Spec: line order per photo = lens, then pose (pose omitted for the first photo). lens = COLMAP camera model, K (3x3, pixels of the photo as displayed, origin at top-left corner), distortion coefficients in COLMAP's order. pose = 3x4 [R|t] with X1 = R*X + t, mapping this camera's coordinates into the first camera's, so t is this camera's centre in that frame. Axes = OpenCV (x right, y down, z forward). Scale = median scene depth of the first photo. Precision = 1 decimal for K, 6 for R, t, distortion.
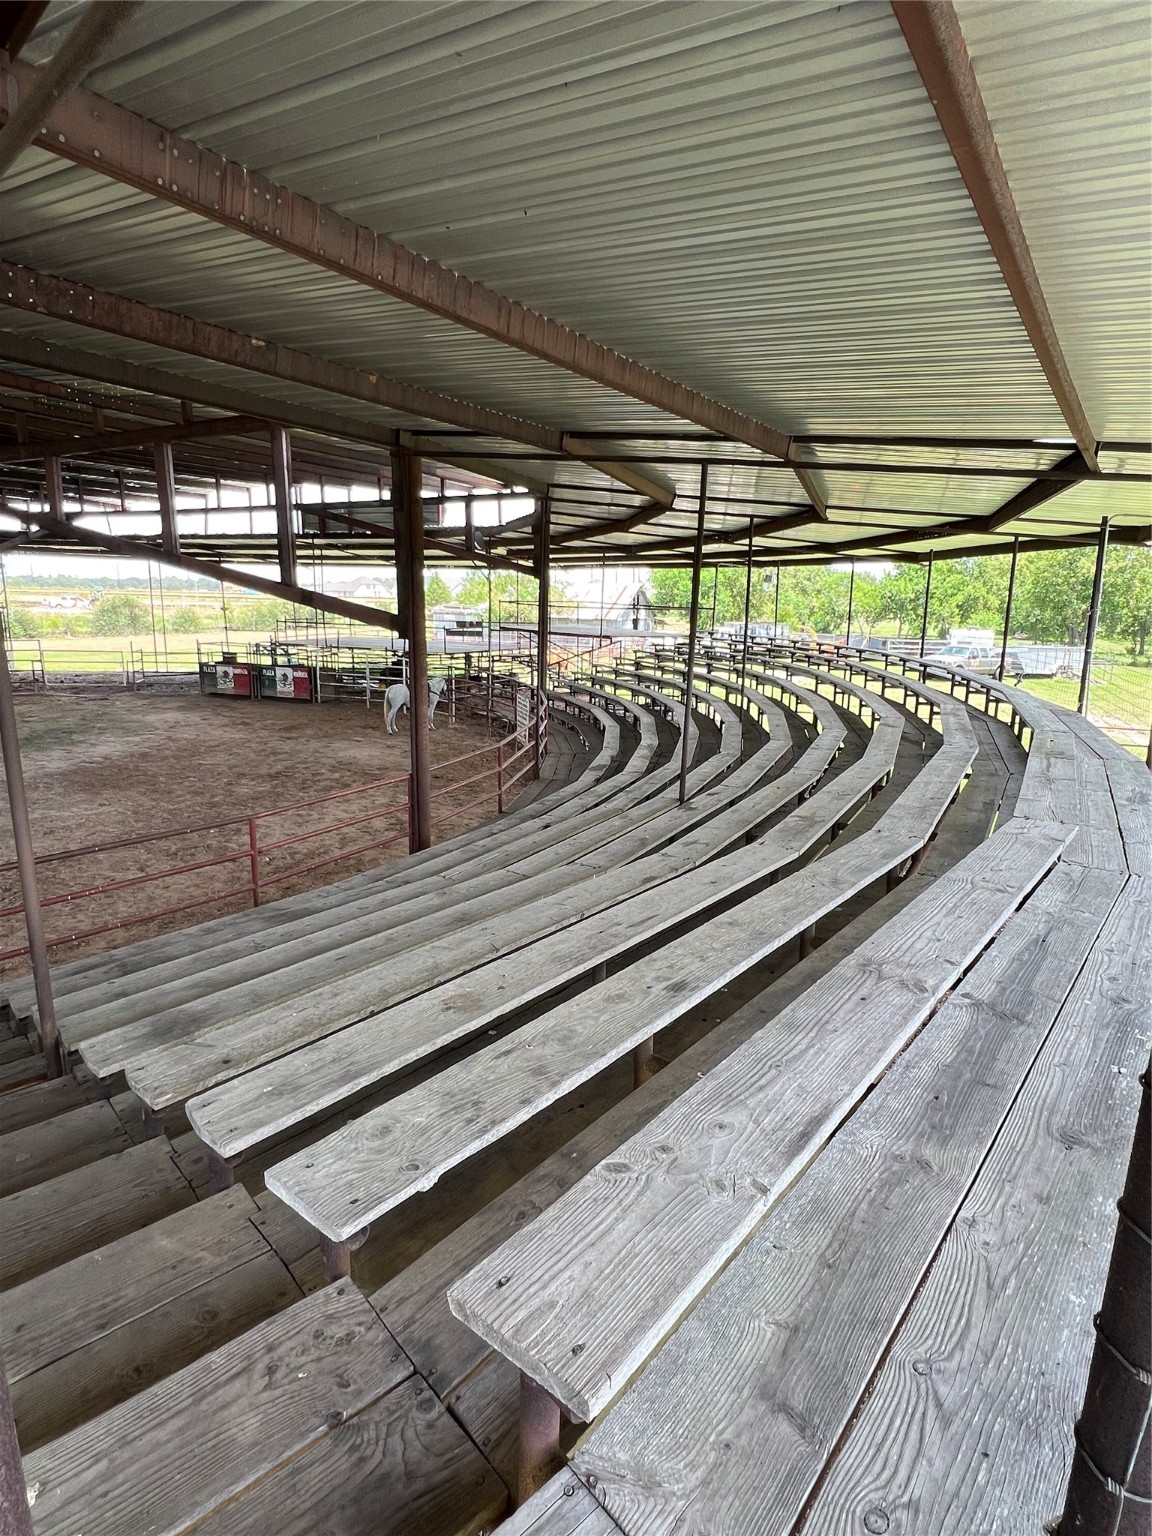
lens RADIAL K [[821.8, 0, 577.5], [0, 821.8, 774.6], [0, 0, 1]] dist [-0.004573, 0.001399]
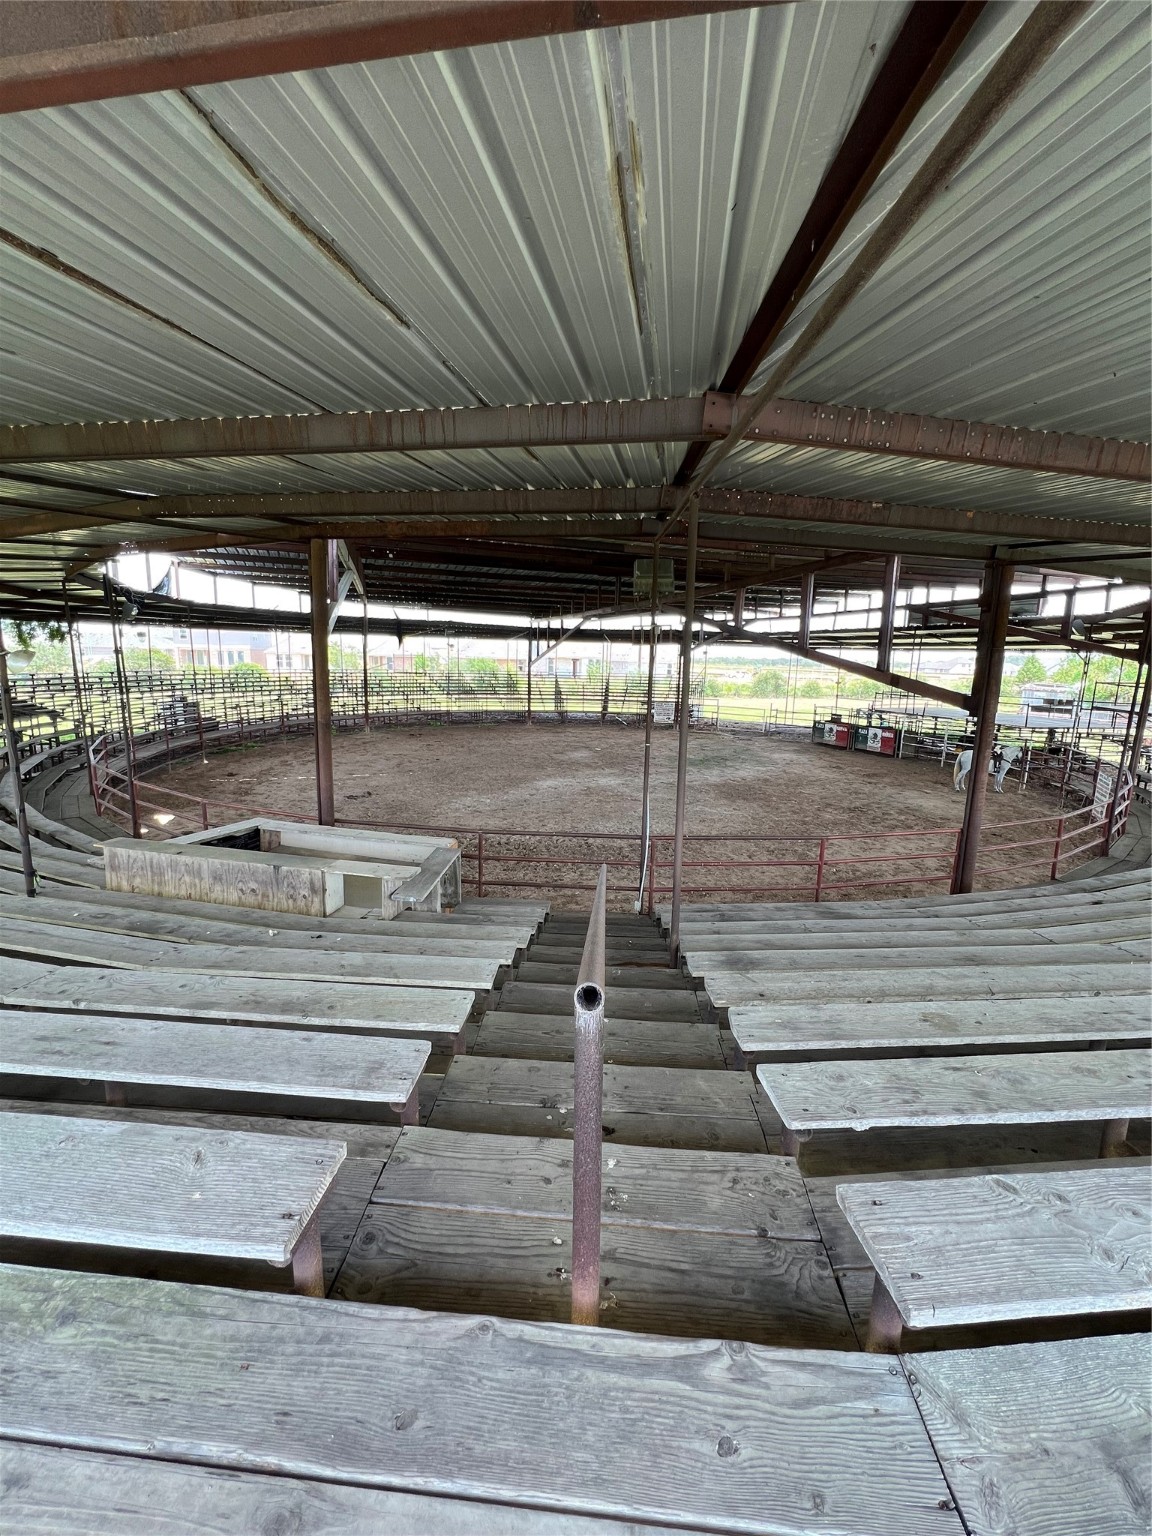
lens RADIAL K [[690.5, 0, 576.0], [0, 690.5, 768.0], [0, 0, 1]] dist [0.001039, 0.000573]
pose [[0.686378, 0.133458, -0.714894, 0.115711], [-0.156773, 0.987058, 0.033746, -0.032964], [0.710146, 0.088914, 0.698418, -0.104998]]
